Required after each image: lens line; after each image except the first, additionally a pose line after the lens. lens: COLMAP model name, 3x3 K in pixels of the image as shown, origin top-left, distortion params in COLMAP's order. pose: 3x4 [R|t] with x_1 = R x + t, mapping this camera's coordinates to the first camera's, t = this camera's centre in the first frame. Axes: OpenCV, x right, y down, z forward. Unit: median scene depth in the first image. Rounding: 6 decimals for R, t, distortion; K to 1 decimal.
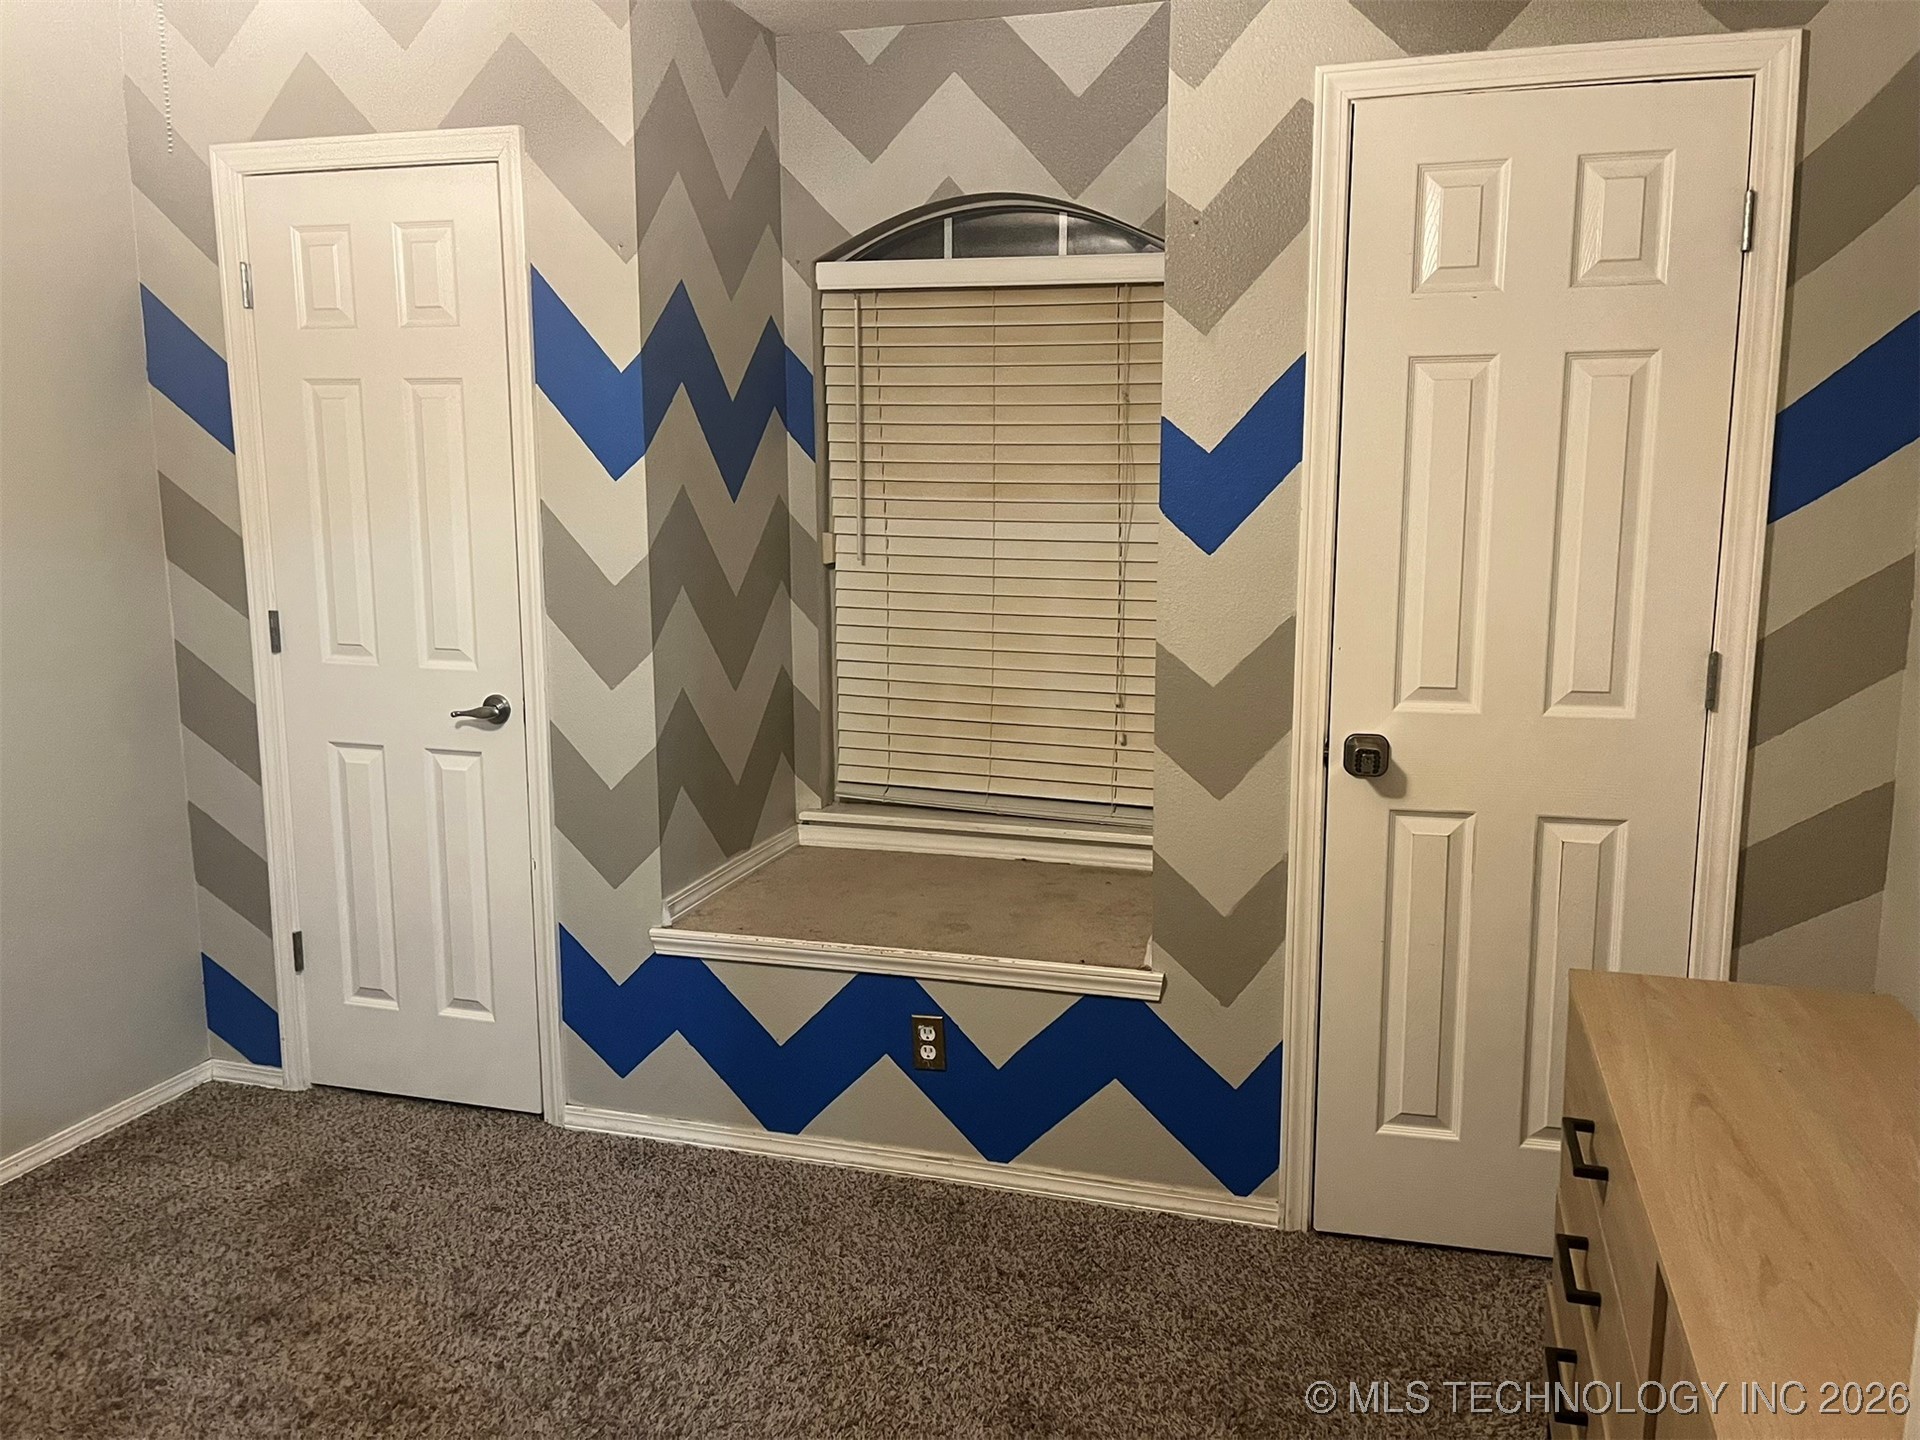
lens RADIAL K [[1629.2, 0, 959.3], [0, 1629.2, 774.8], [0, 0, 1]] dist [-0.004443, -0.007572]
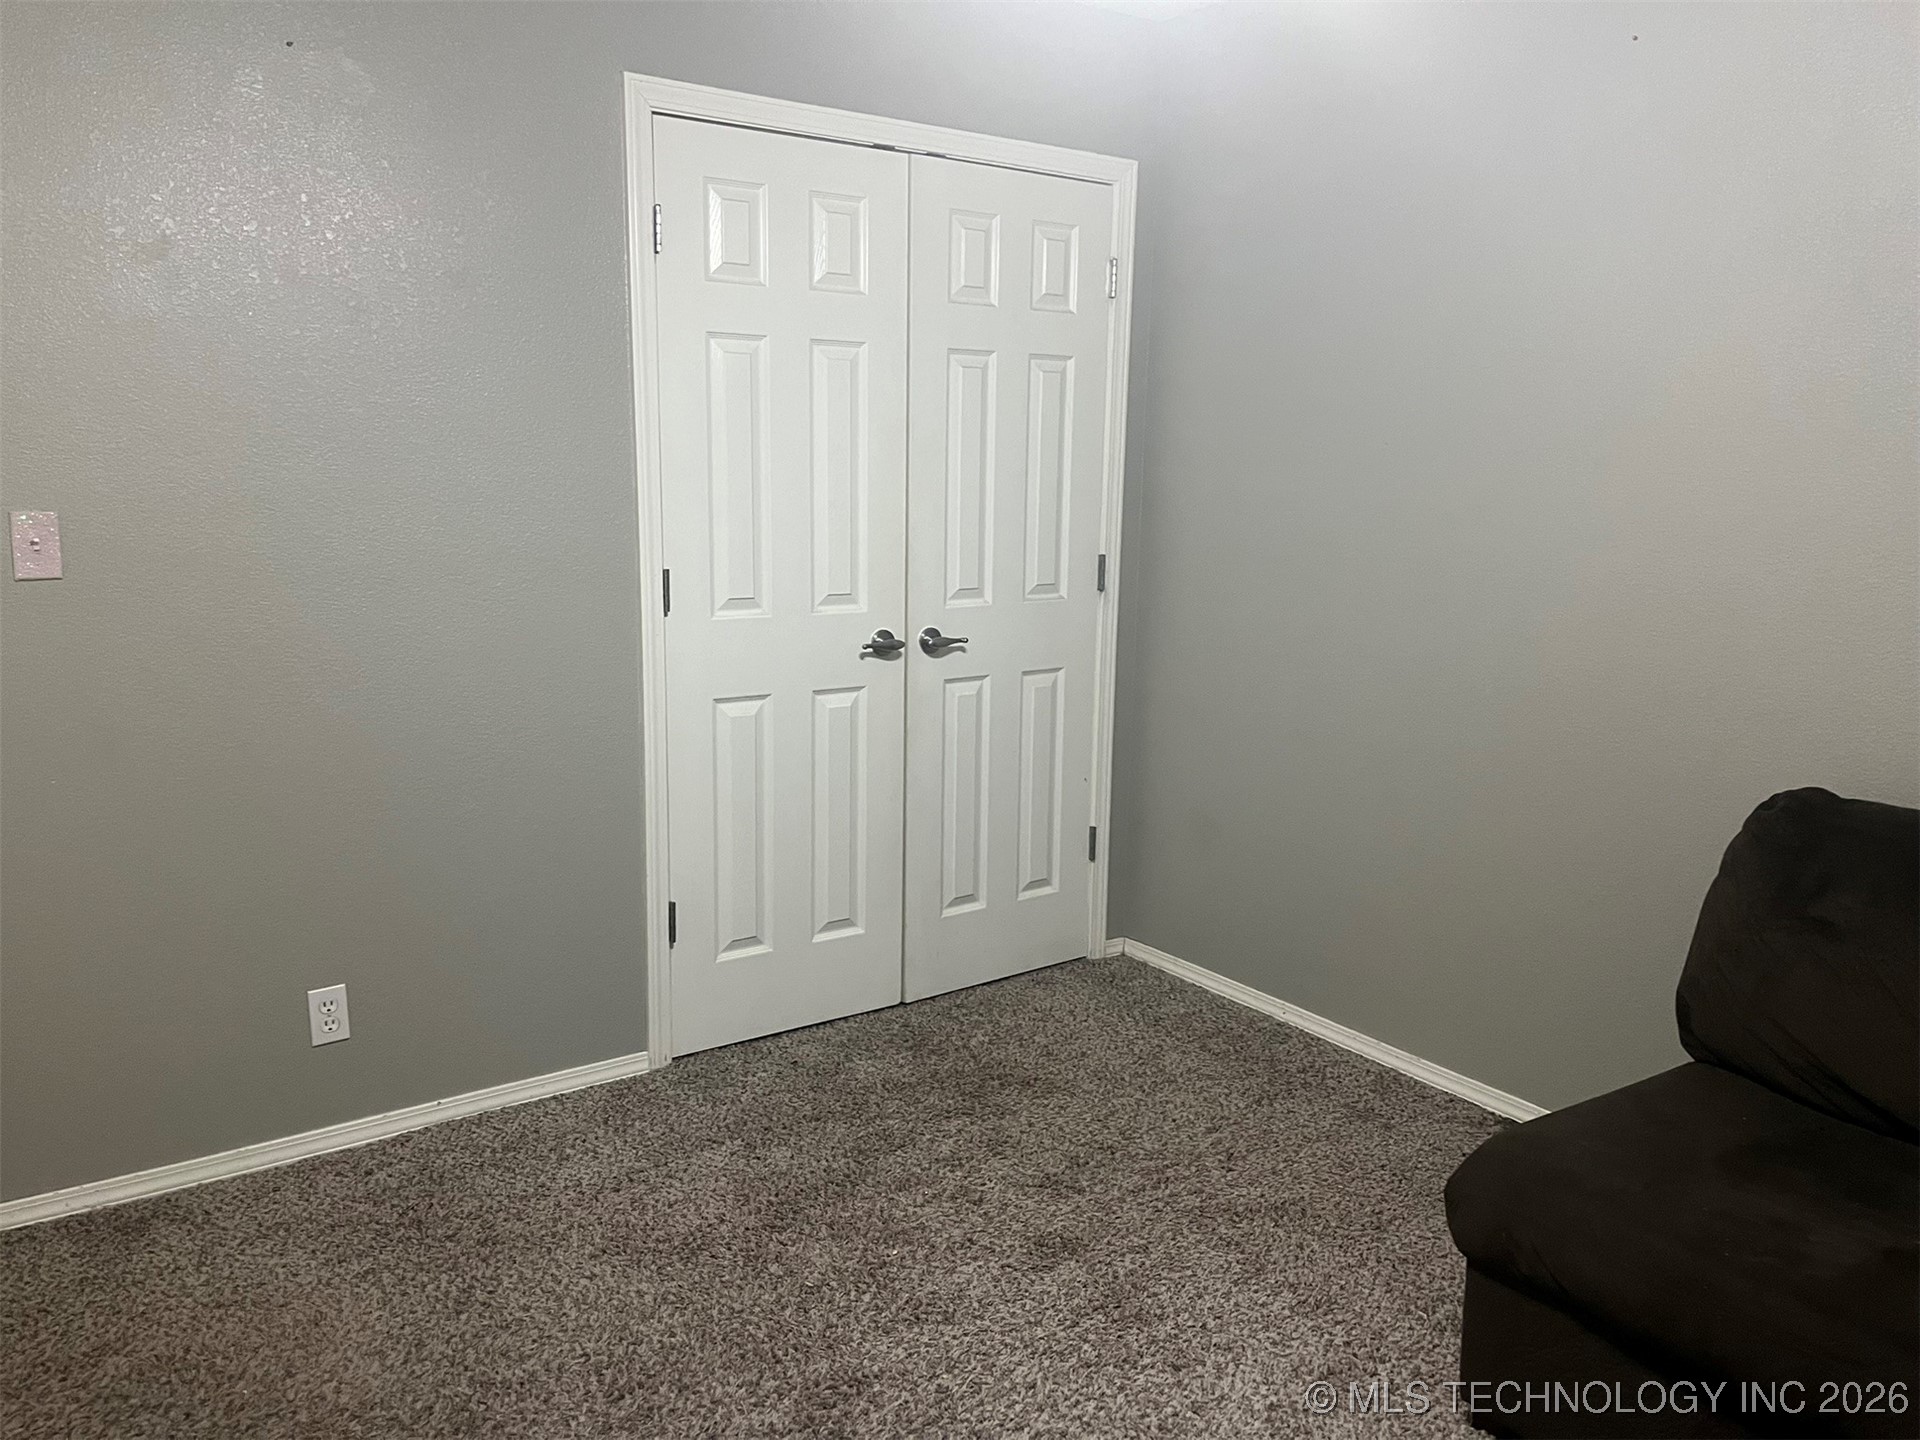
lens RADIAL K [[1466.8, 0, 960.0], [0, 1466.8, 720.0], [0, 0, 1]] dist [0.046257, -0.005175]
pose [[0.594064, -0.131832, 0.793541, -0.577890], [0.116021, 0.990207, 0.077648, -0.032742], [-0.796007, 0.045939, 0.603542, 0.200946]]
